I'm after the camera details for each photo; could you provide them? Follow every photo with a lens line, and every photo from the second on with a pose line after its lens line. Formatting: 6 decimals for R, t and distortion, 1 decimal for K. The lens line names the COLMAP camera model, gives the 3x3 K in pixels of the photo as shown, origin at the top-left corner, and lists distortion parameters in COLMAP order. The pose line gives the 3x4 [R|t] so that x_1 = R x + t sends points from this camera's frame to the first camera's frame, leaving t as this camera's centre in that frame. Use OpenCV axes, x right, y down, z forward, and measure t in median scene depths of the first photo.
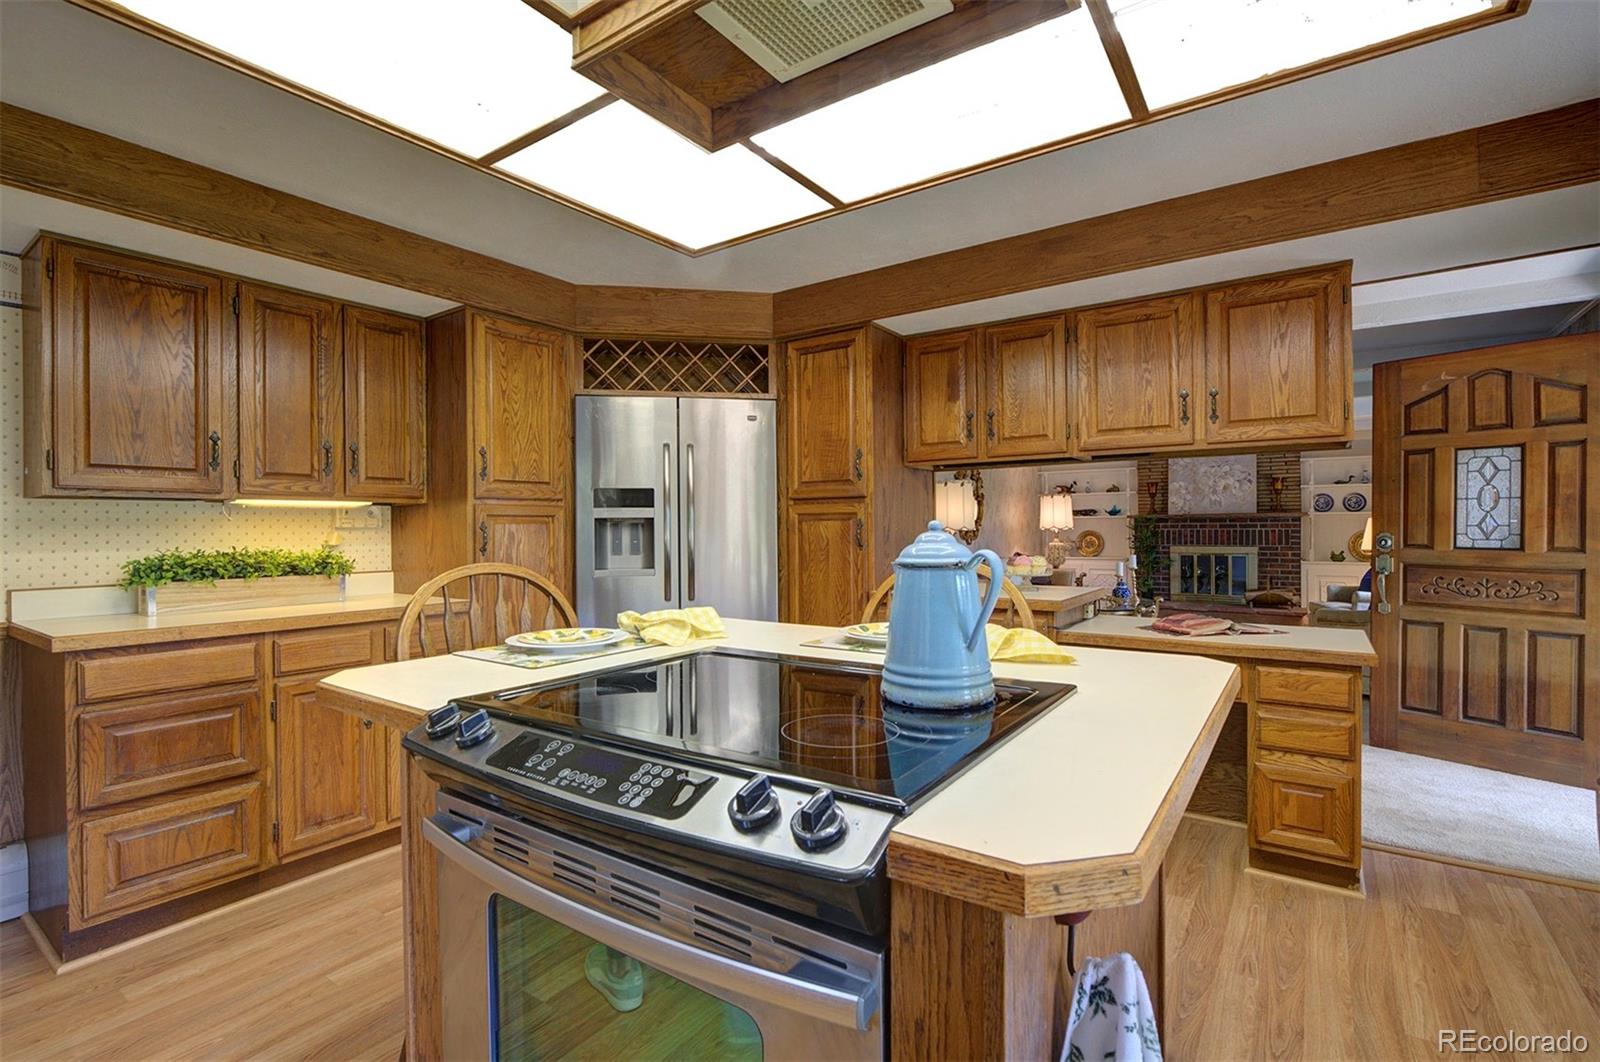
lens RADIAL K [[739.1, 0, 800.9], [0, 739.1, 527.3], [0, 0, 1]] dist [-0.002410, -0.000348]
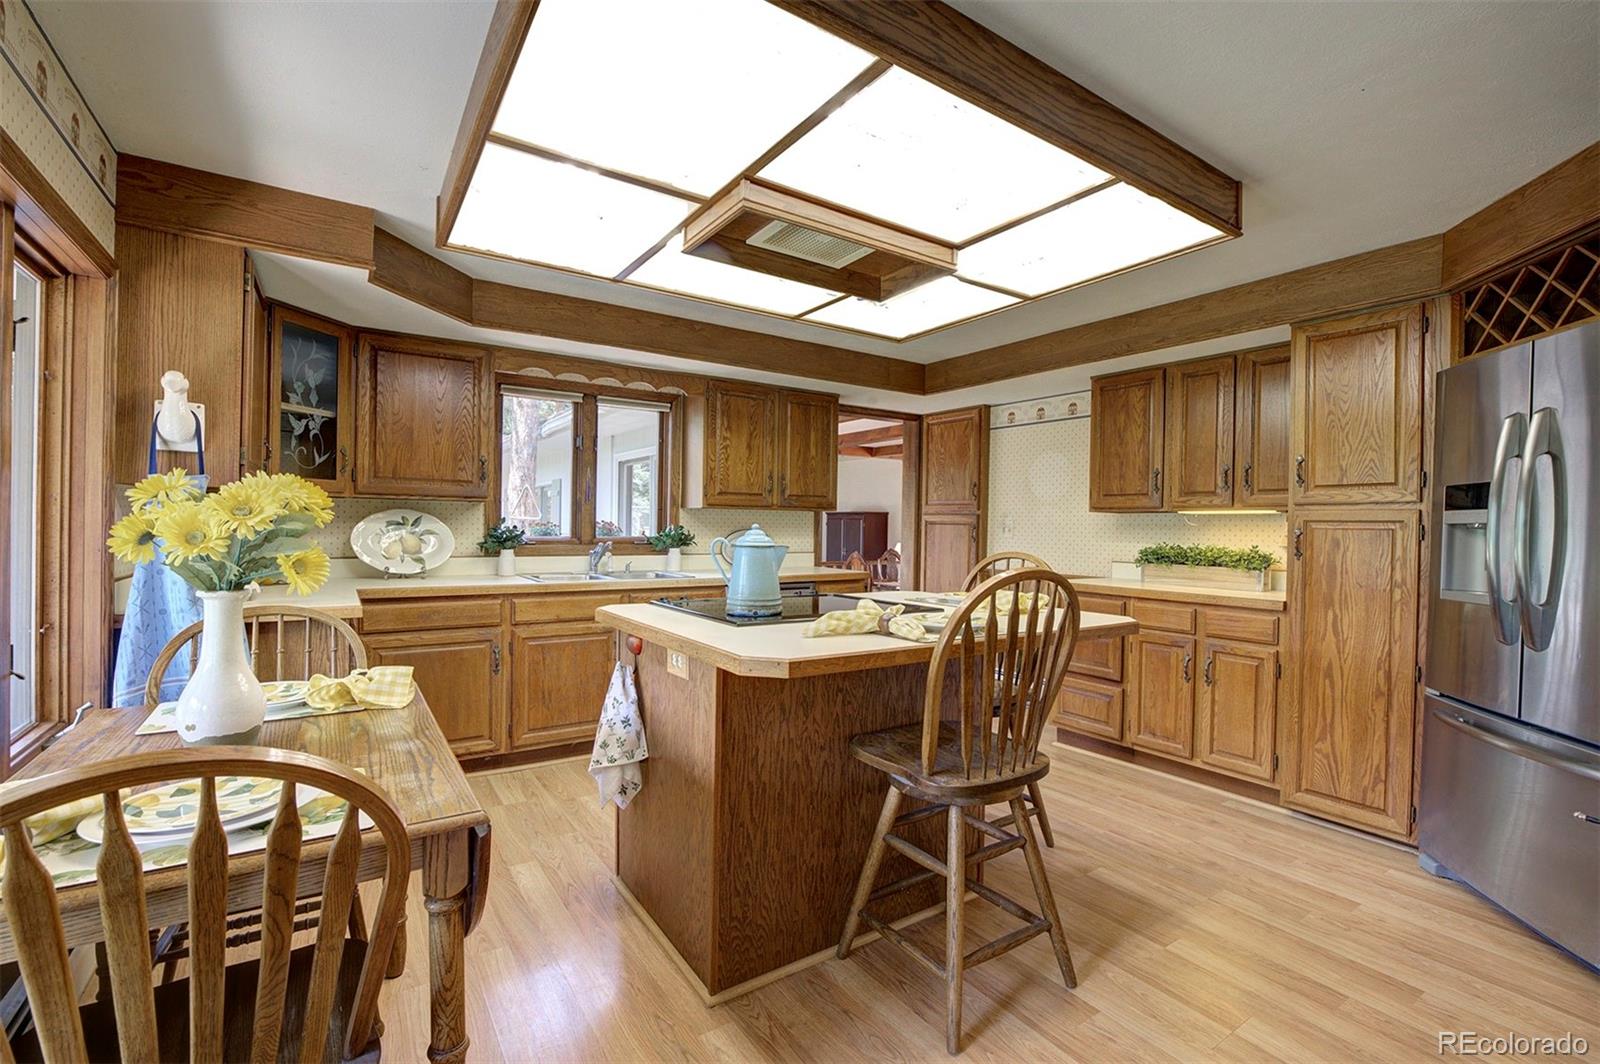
lens RADIAL K [[696.7, 0, 801.8], [0, 696.7, 527.7], [0, 0, 1]] dist [0.000865, 0.000120]
pose [[-0.363562, 0.003007, -0.931565, 0.786016], [-0.018562, 0.999773, 0.010472, -0.004632], [0.931385, 0.021099, -0.363423, 0.764646]]
